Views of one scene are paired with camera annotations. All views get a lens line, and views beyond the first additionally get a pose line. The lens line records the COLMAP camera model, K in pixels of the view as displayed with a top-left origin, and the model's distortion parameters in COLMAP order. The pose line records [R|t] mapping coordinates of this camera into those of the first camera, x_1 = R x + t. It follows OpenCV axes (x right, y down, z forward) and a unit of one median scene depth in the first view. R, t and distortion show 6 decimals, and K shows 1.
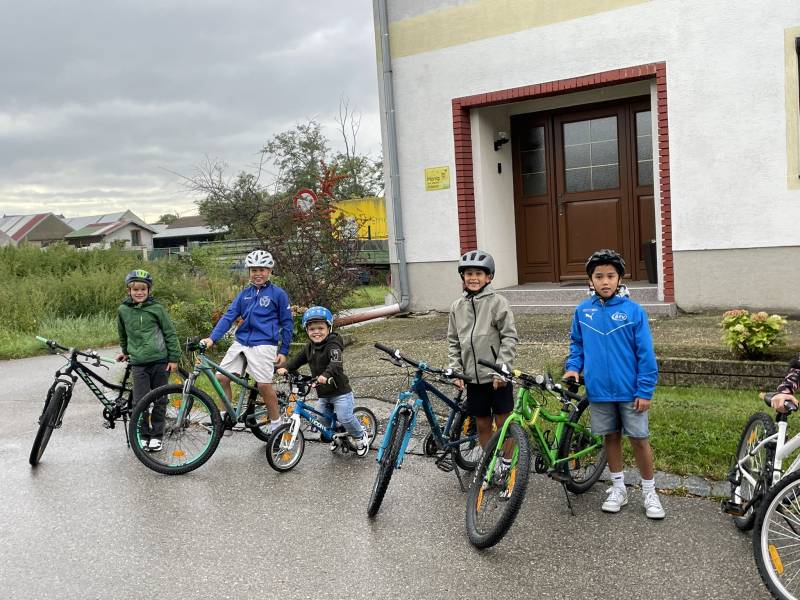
lens RADIAL K [[845.0, 0, 400.0], [0, 845.0, 300.0], [0, 0, 1]] dist [0.081047, -0.020439]
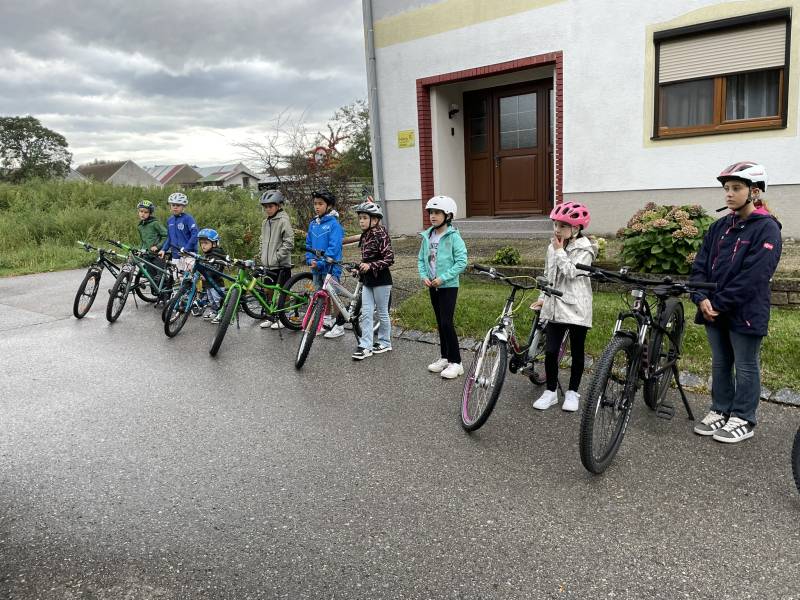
lens RADIAL K [[607.5, 0, 400.0], [0, 607.5, 300.0], [0, 0, 1]] dist [0.089336, -0.115735]
pose [[0.997885, 0.020614, -0.061654, 0.102557], [-0.013523, 0.993469, 0.113294, 0.005242], [0.063587, -0.112220, 0.991647, -0.023618]]
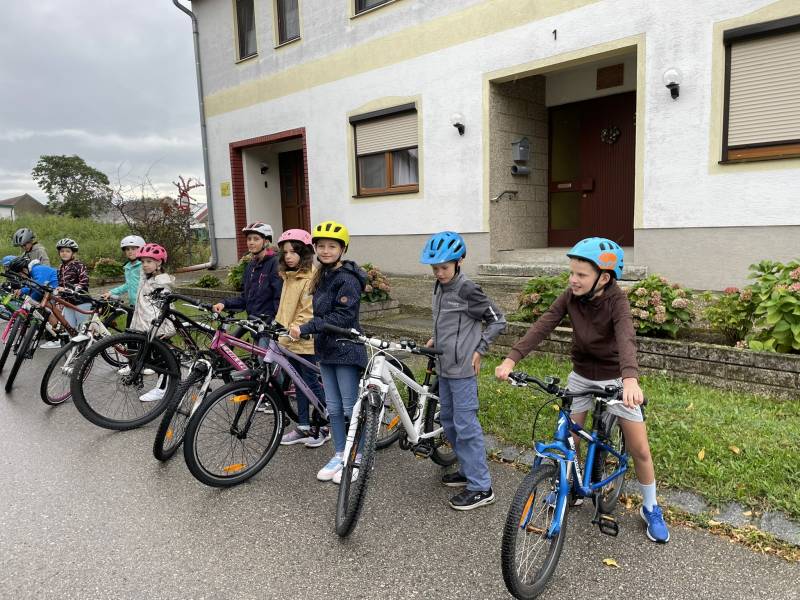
lens RADIAL K [[599.7, 0, 403.0], [0, 599.7, 312.4], [0, 0, 1]] dist [0.088442, -0.109568]
pose [[0.990987, 0.048782, -0.124759, 0.575444], [-0.039947, 0.996578, 0.072364, 0.001925], [0.127862, -0.066729, 0.989545, -0.192319]]
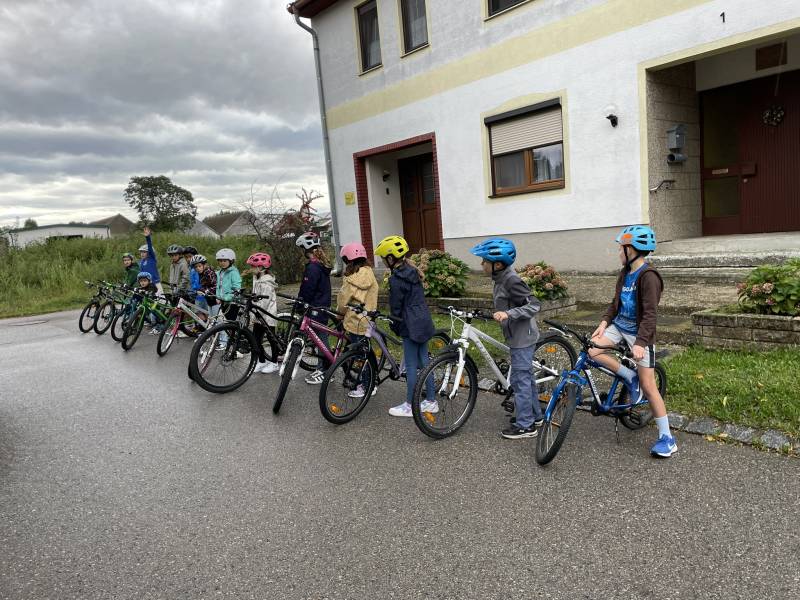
lens RADIAL K [[599.7, 0, 403.0], [0, 599.7, 312.4], [0, 0, 1]] dist [0.088442, -0.109568]
pose [[0.971811, 0.010957, -0.235507, 0.460545], [0.006433, 0.997315, 0.072945, 0.003884], [0.235674, -0.072403, 0.969131, -0.223279]]
